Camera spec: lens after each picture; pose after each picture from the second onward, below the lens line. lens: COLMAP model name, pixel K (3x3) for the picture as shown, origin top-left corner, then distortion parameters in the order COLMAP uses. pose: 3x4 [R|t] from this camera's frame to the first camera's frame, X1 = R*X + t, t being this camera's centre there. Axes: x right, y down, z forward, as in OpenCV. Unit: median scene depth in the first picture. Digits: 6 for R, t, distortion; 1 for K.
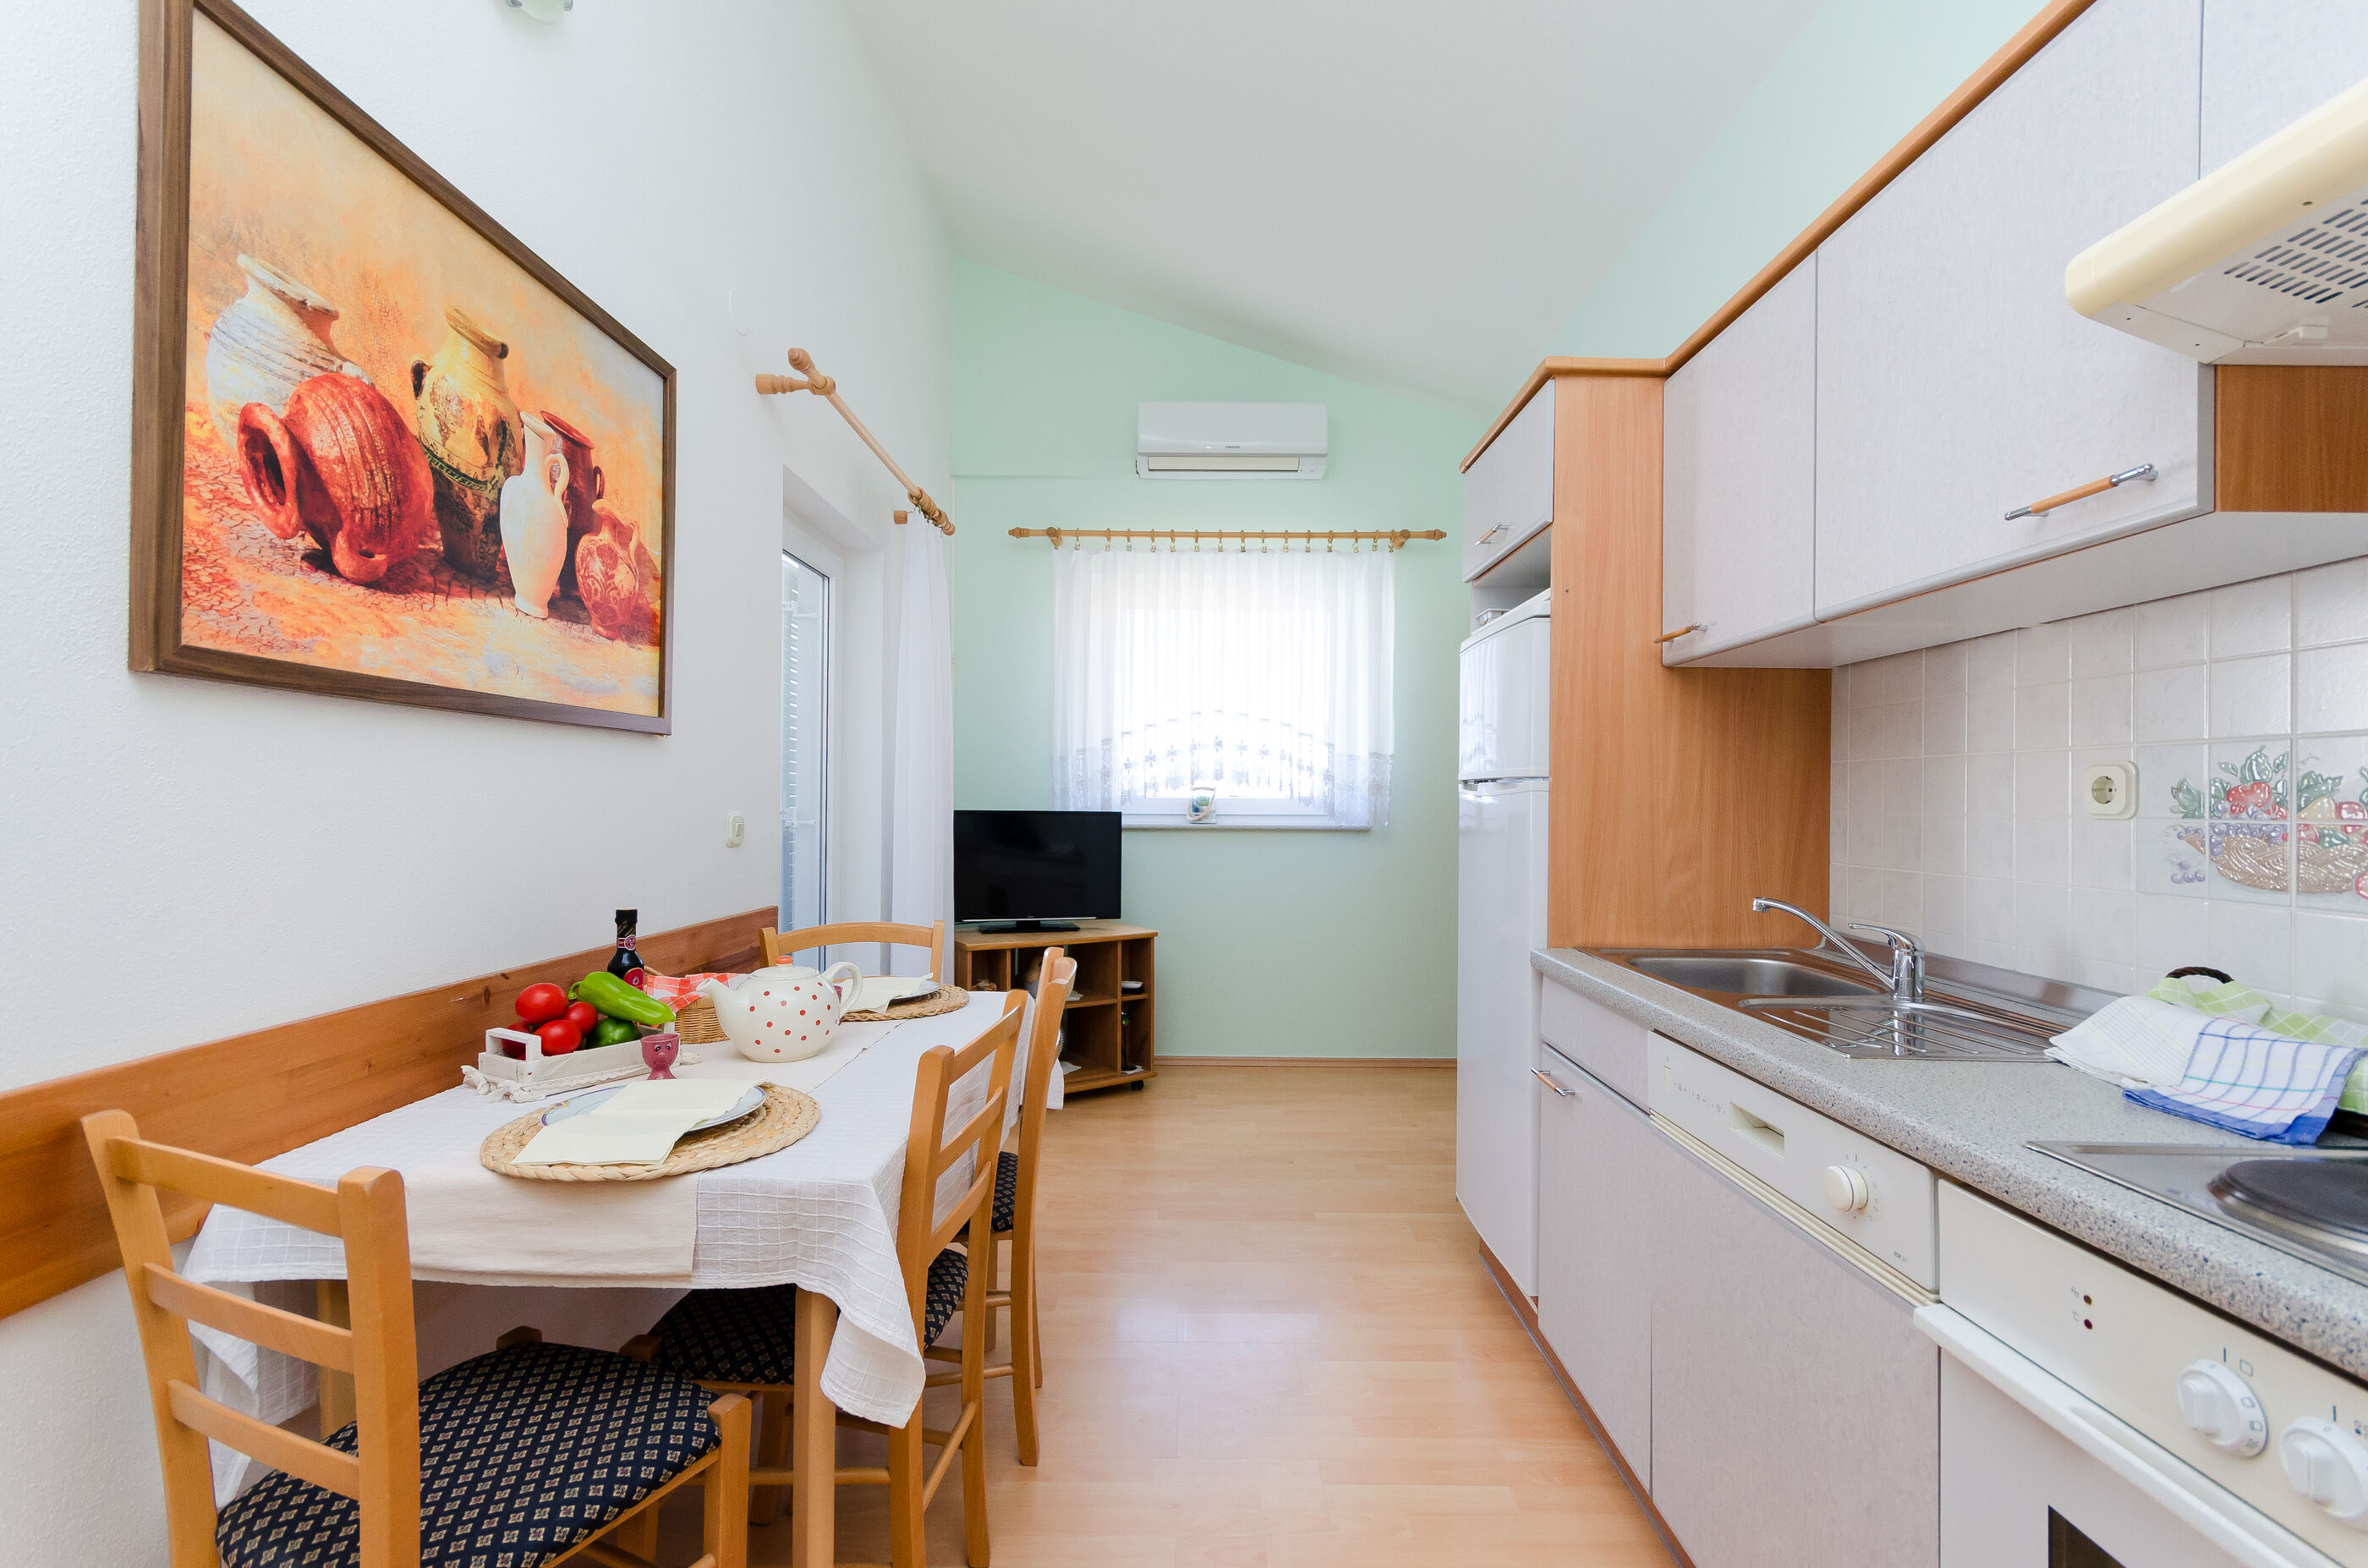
lens RADIAL K [[1045.3, 0, 1191.6], [0, 1045.3, 796.4], [0, 0, 1]] dist [0.010547, 0.000619]
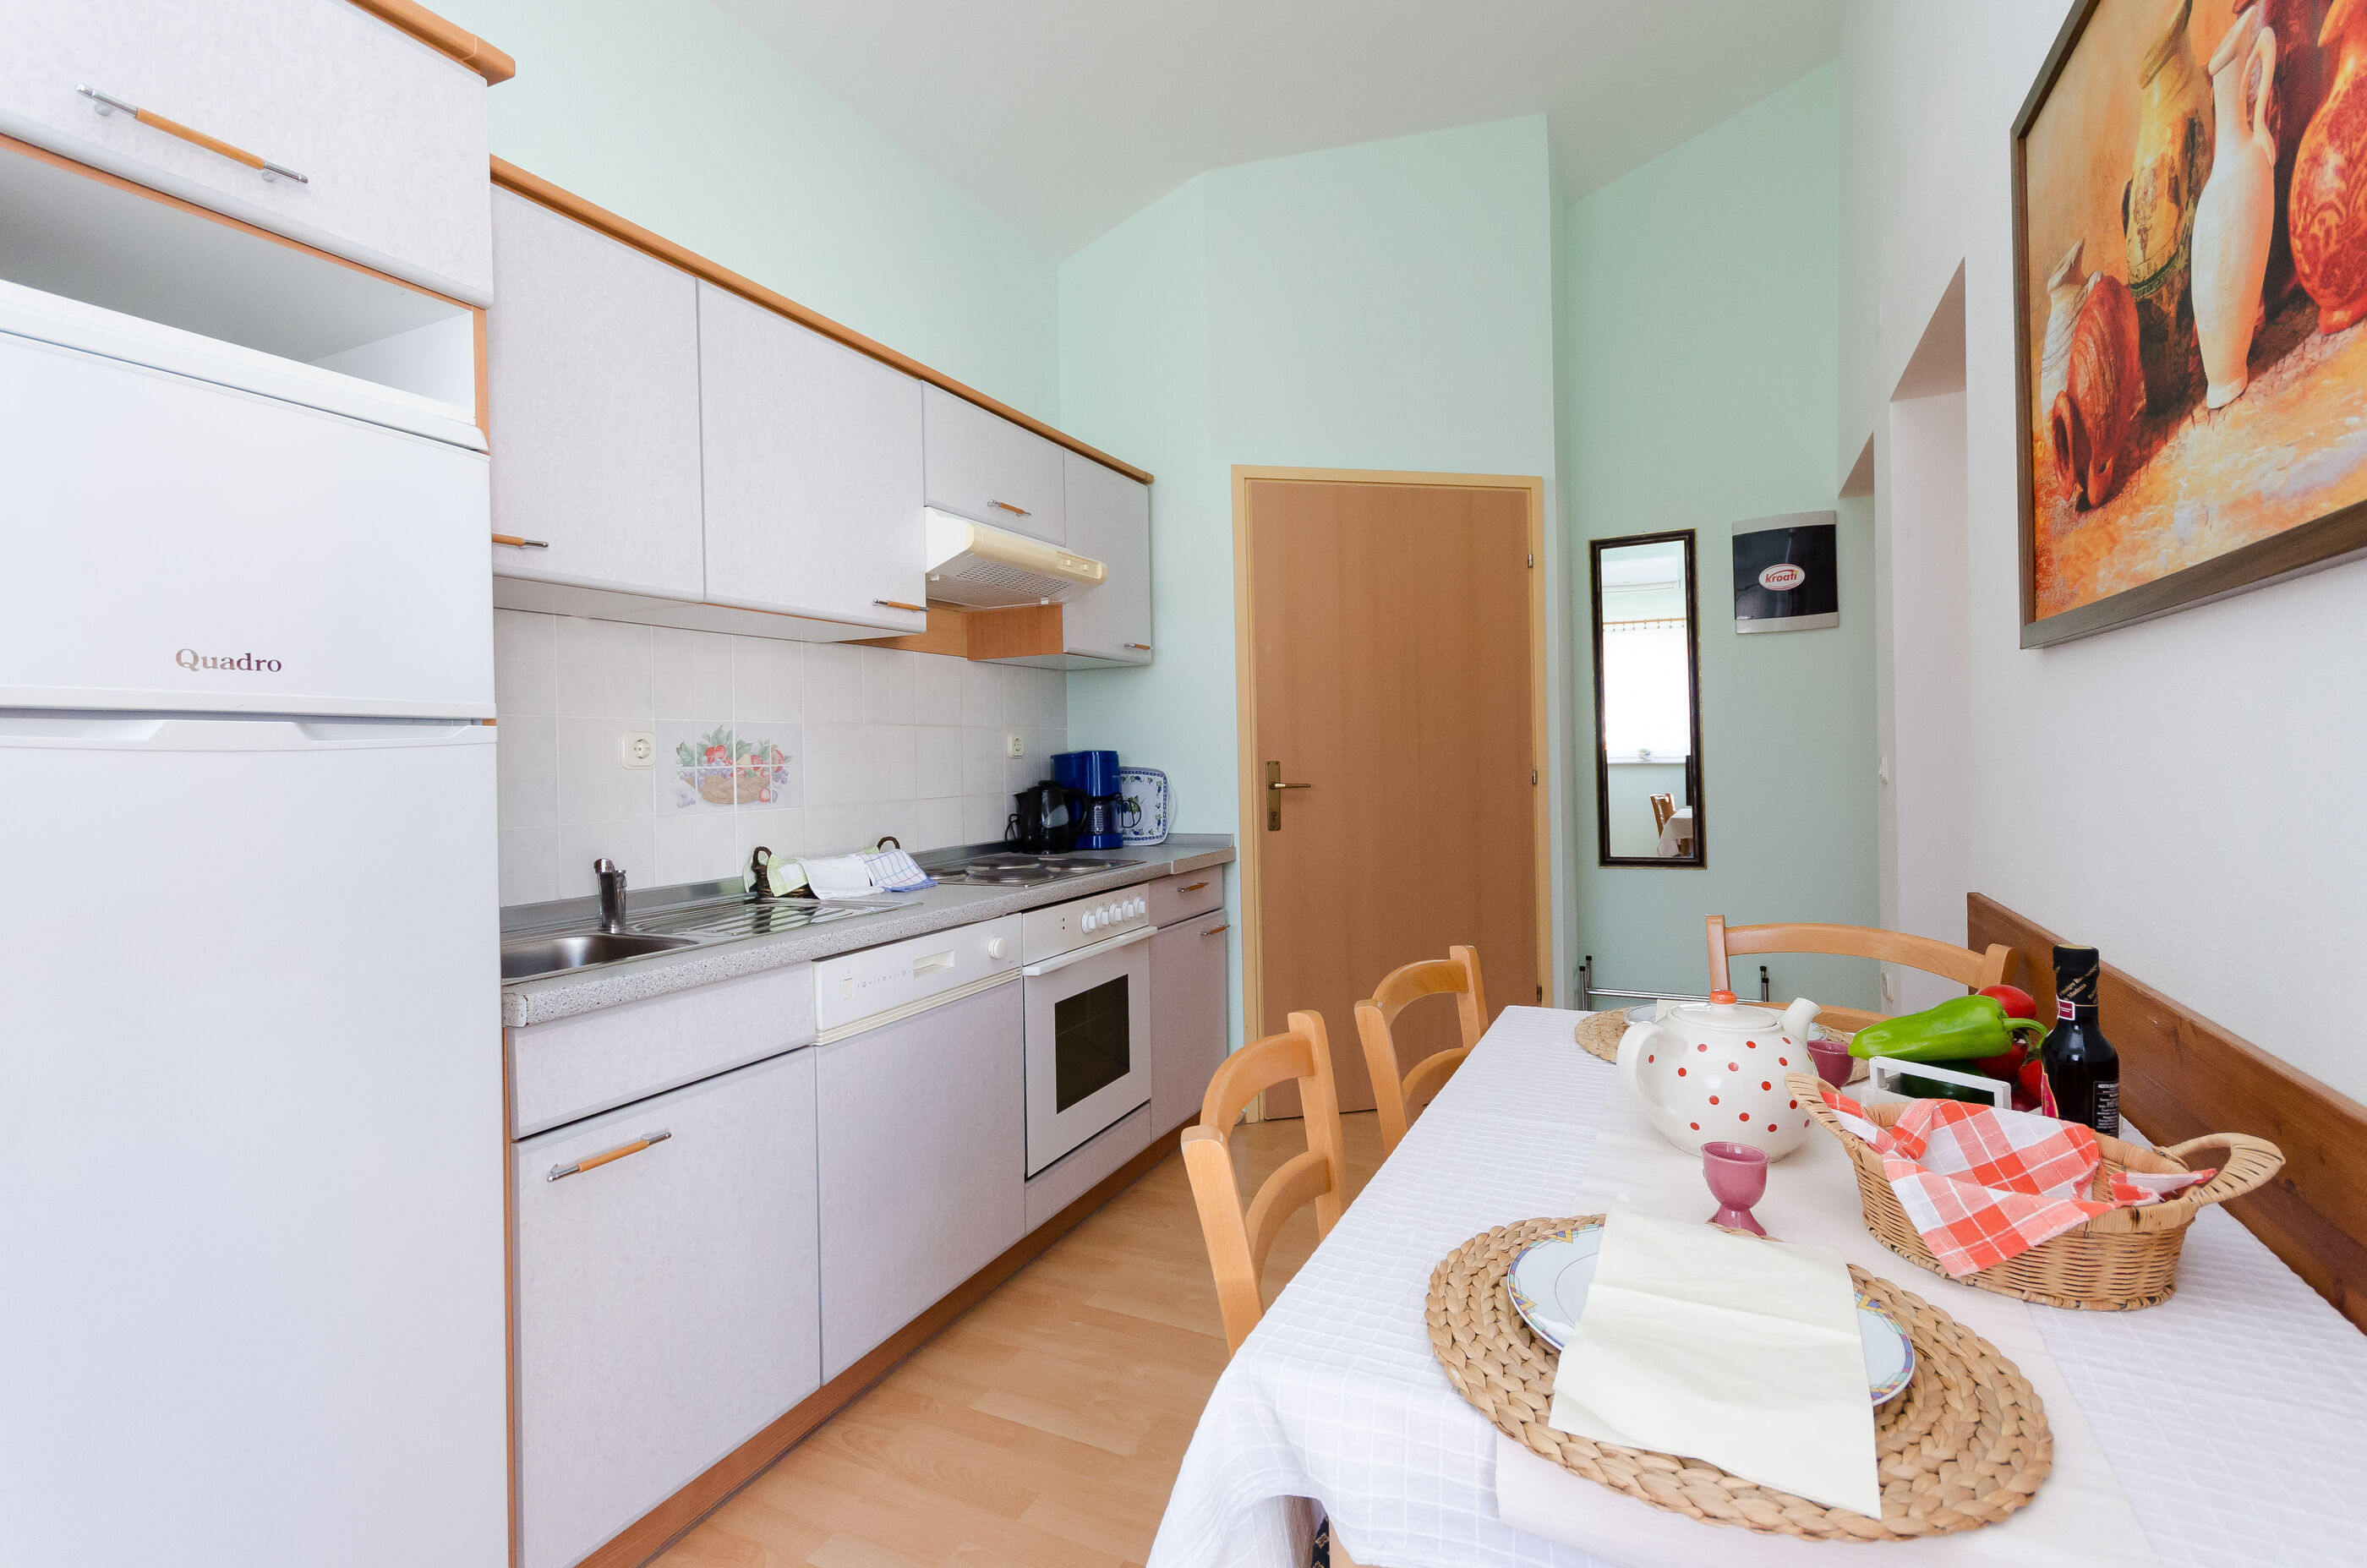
lens RADIAL K [[1067.2, 0, 1187.0], [0, 1067.2, 758.8], [0, 0, 1]] dist [0.000135, 0.000191]
pose [[-0.899730, 0.005110, 0.436417, -0.335076], [0.007674, 0.999962, 0.004114, 0.005704], [-0.436379, 0.007051, -0.899735, 1.519276]]
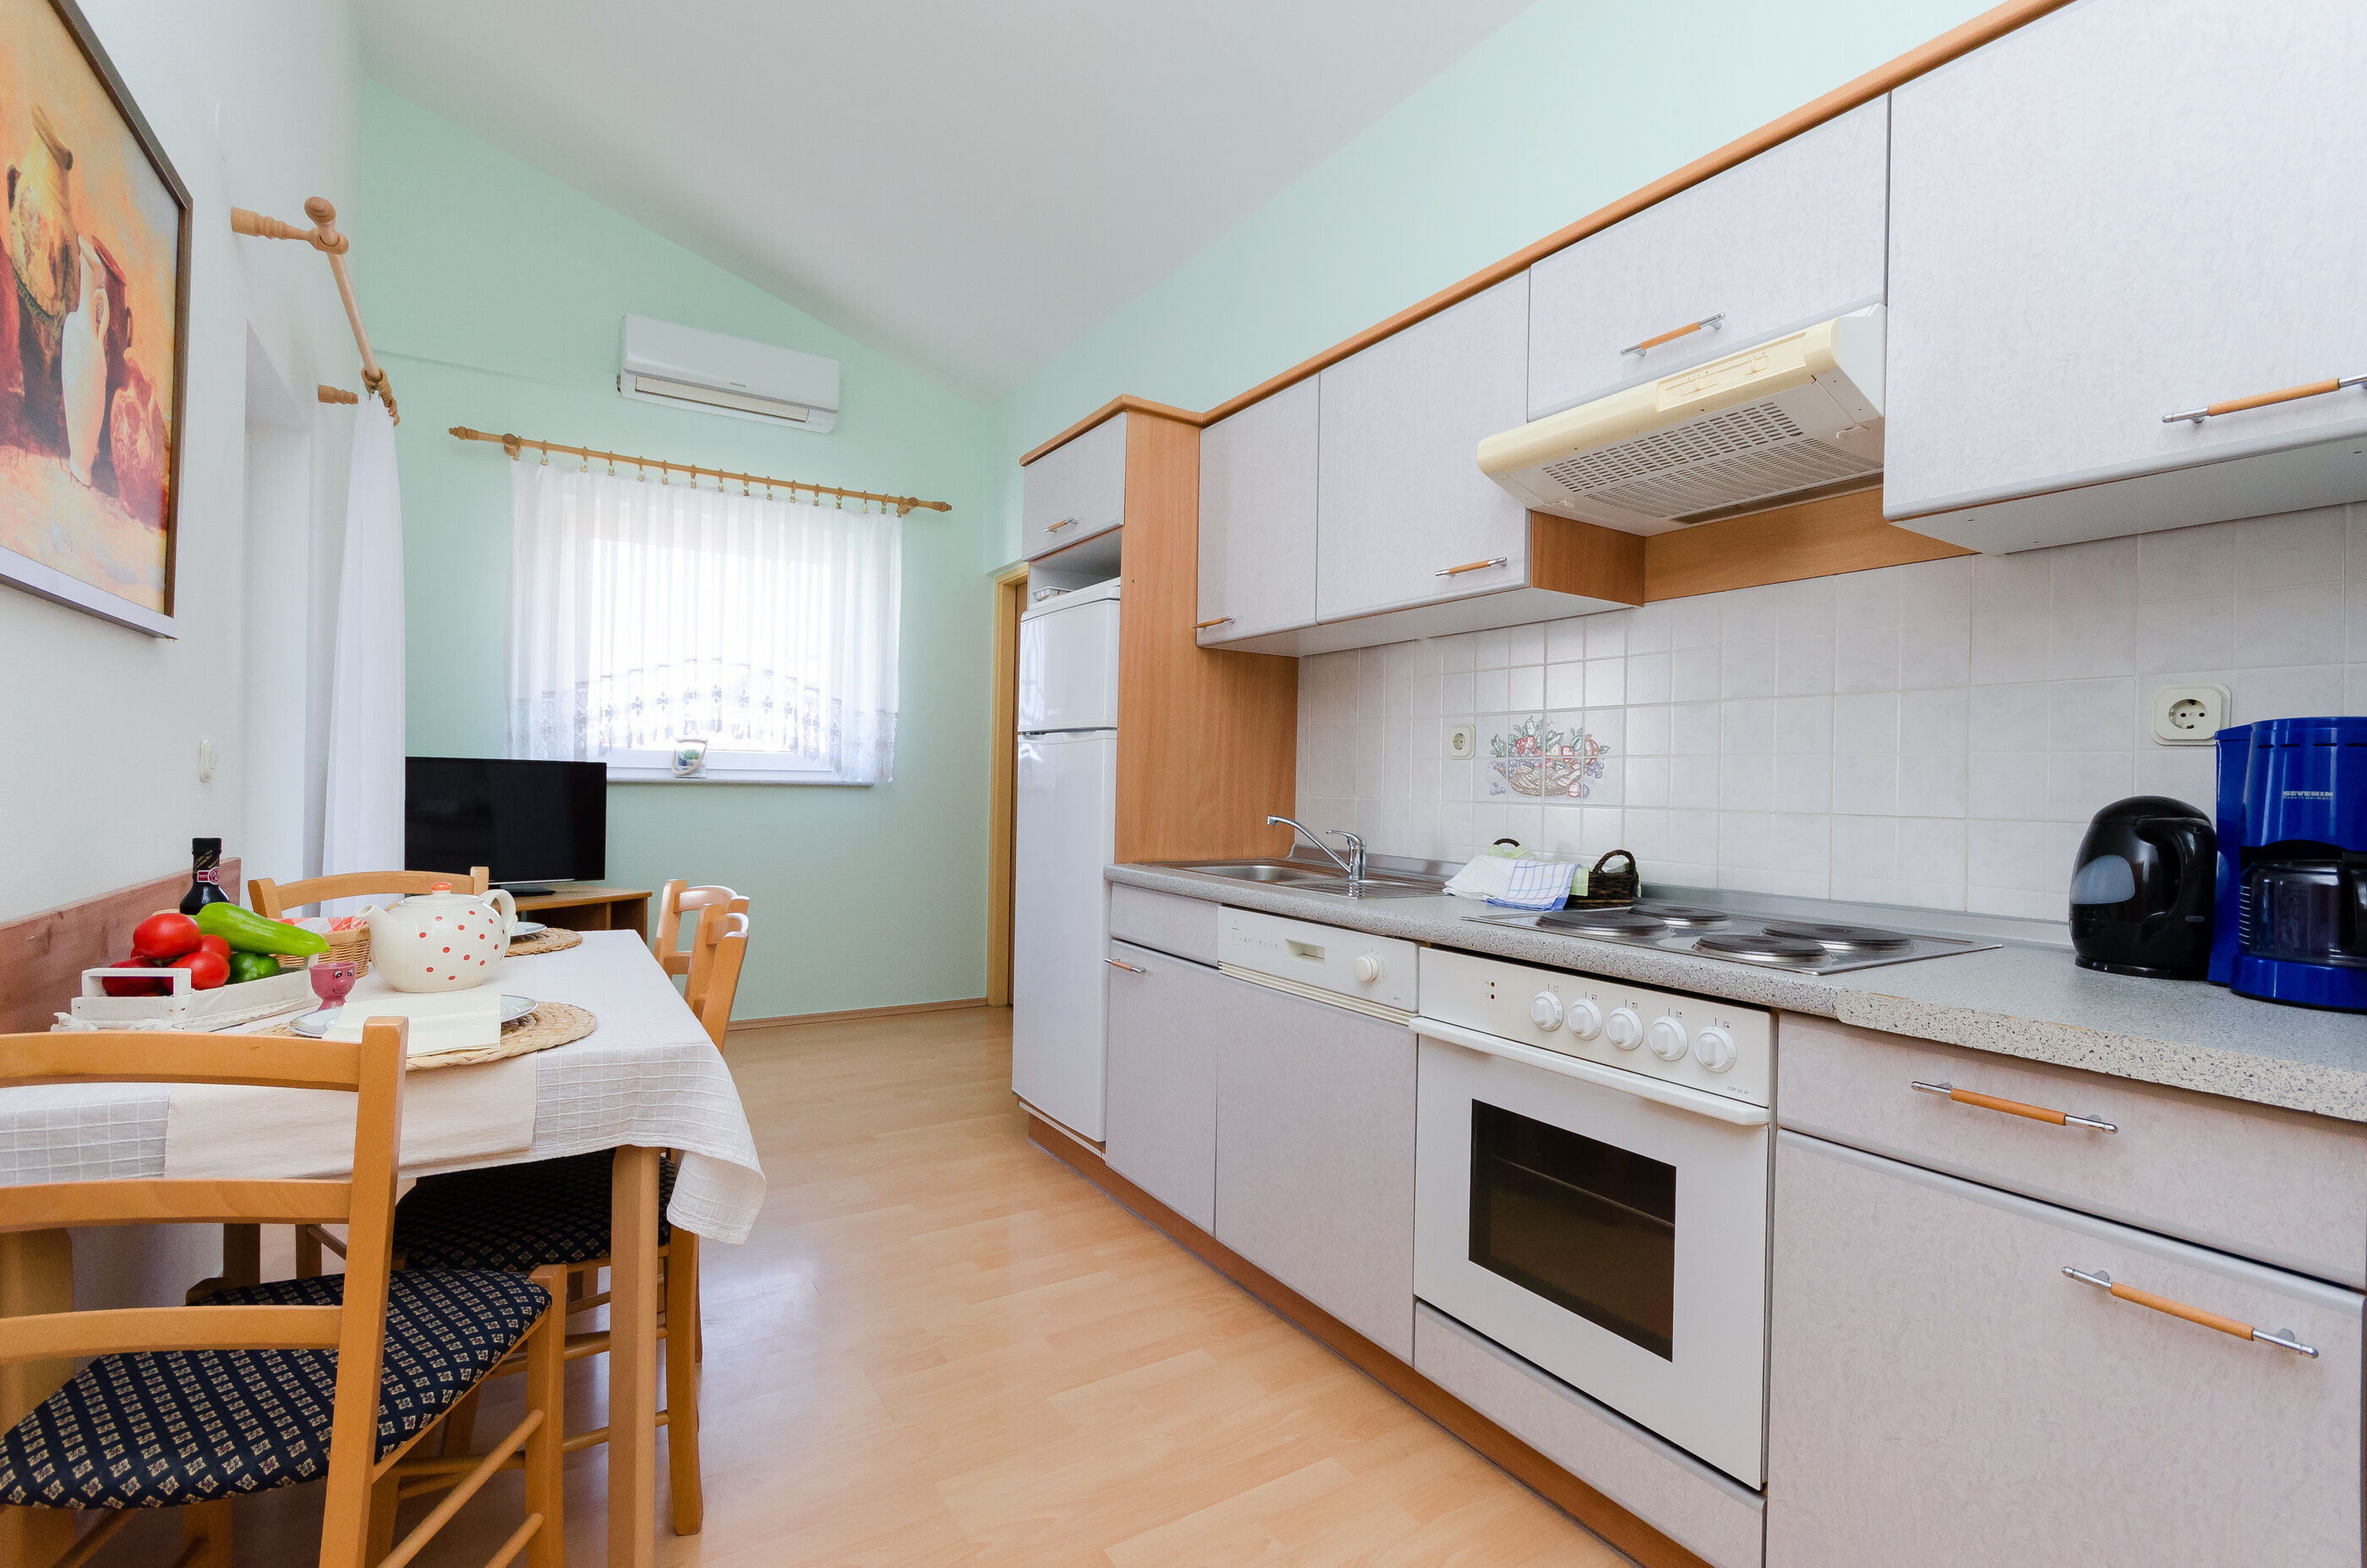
lens RADIAL K [[1090.3, 0, 1212.9], [0, 1090.3, 781.6], [0, 0, 1]] dist [-0.002282, 0.000279]
pose [[0.841233, 0.008816, 0.540602, -0.296632], [-0.014143, 0.999884, 0.005702, 0.040623], [-0.540488, -0.012443, 0.841259, -0.180163]]
